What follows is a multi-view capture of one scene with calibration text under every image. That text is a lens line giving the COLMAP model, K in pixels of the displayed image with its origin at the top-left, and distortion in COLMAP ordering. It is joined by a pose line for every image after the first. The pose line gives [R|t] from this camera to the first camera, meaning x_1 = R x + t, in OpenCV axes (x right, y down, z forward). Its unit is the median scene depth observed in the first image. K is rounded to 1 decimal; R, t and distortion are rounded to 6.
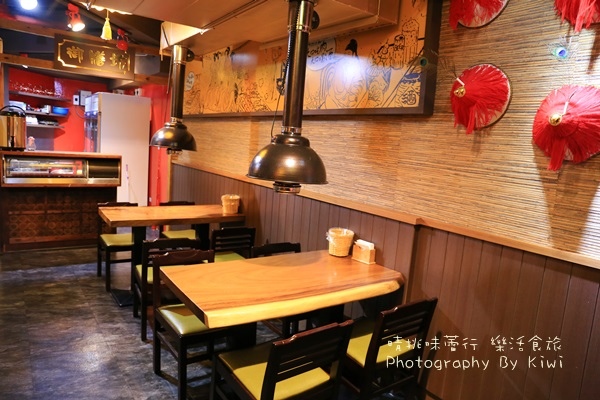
lens RADIAL K [[418.0, 0, 297.2], [0, 418.0, 197.9], [0, 0, 1]] dist [-0.006229, -0.003180]
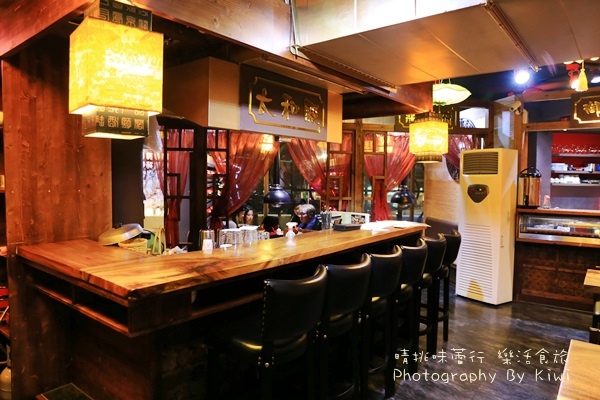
lens RADIAL K [[418.0, 0, 297.2], [0, 418.0, 197.9], [0, 0, 1]] dist [-0.006229, -0.003180]
pose [[0.313297, -0.029589, -0.949194, 0.161189], [-0.110363, 0.991608, -0.067338, -0.000208], [0.943221, 0.125852, 0.307402, 0.083107]]
